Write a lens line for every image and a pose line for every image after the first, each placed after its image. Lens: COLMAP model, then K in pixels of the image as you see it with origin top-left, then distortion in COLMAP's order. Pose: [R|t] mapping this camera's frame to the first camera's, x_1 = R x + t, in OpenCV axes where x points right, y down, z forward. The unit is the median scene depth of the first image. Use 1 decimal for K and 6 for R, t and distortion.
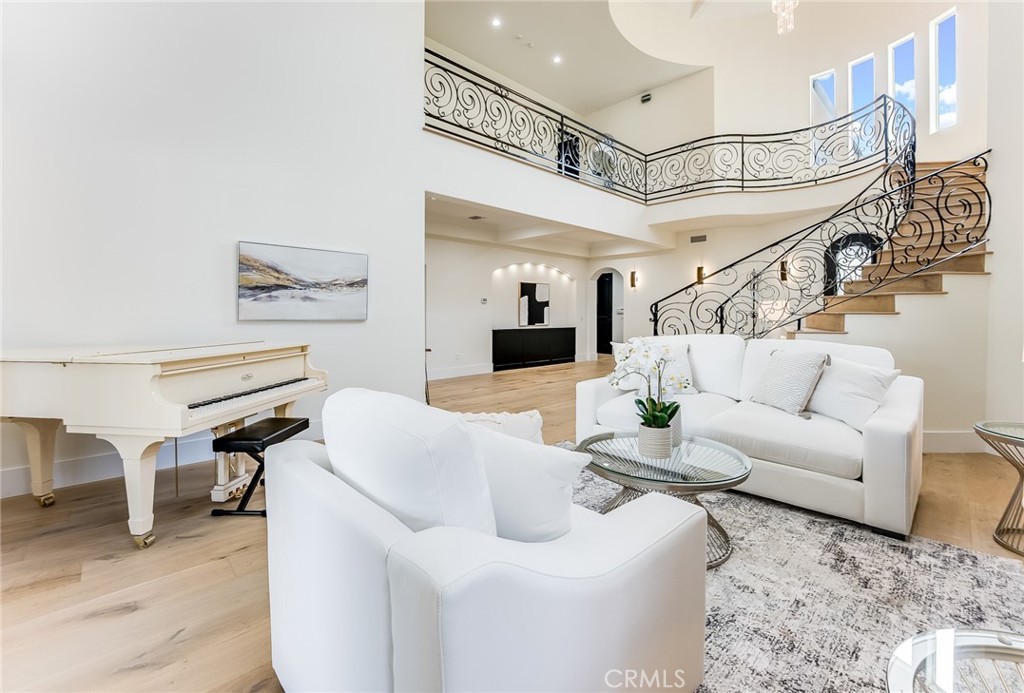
lens RADIAL K [[439.9, 0, 512.3], [0, 439.9, 313.3], [0, 0, 1]] dist [-0.002851, 0.000050]
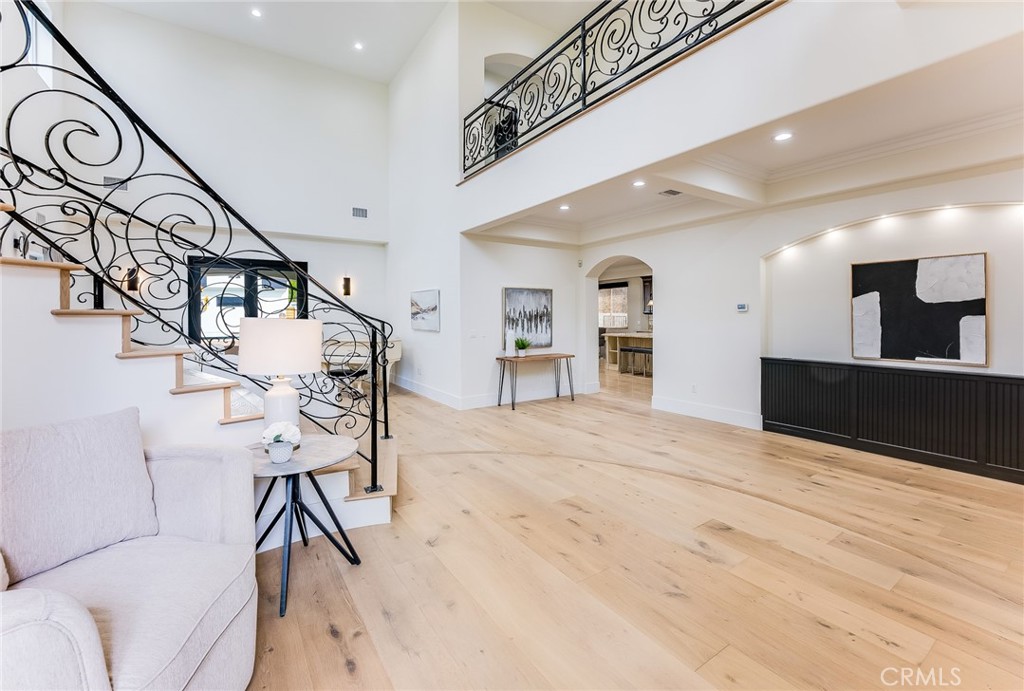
lens RADIAL K [[430.4, 0, 509.4], [0, 430.4, 321.7], [0, 0, 1]] dist [-0.000676, -0.000075]
pose [[-0.191496, 0.010330, -0.981439, 0.597853], [0.003498, 0.999945, 0.009842, -0.017332], [0.981487, -0.001548, -0.191522, 0.808035]]
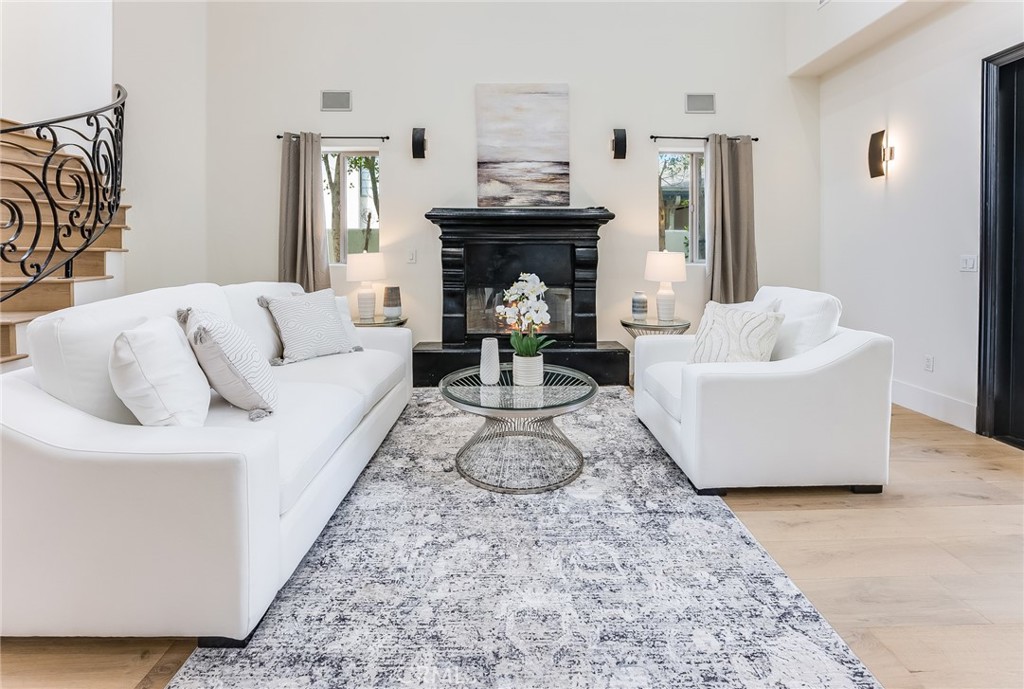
lens RADIAL K [[442.7, 0, 512.9], [0, 442.7, 258.9], [0, 0, 1]] dist [-0.001315, -0.000196]
pose [[-0.728240, -0.006946, 0.685287, -0.103589], [-0.000718, 0.999956, 0.009372, 0.003273], [-0.685322, 0.006333, -0.728213, 0.494587]]
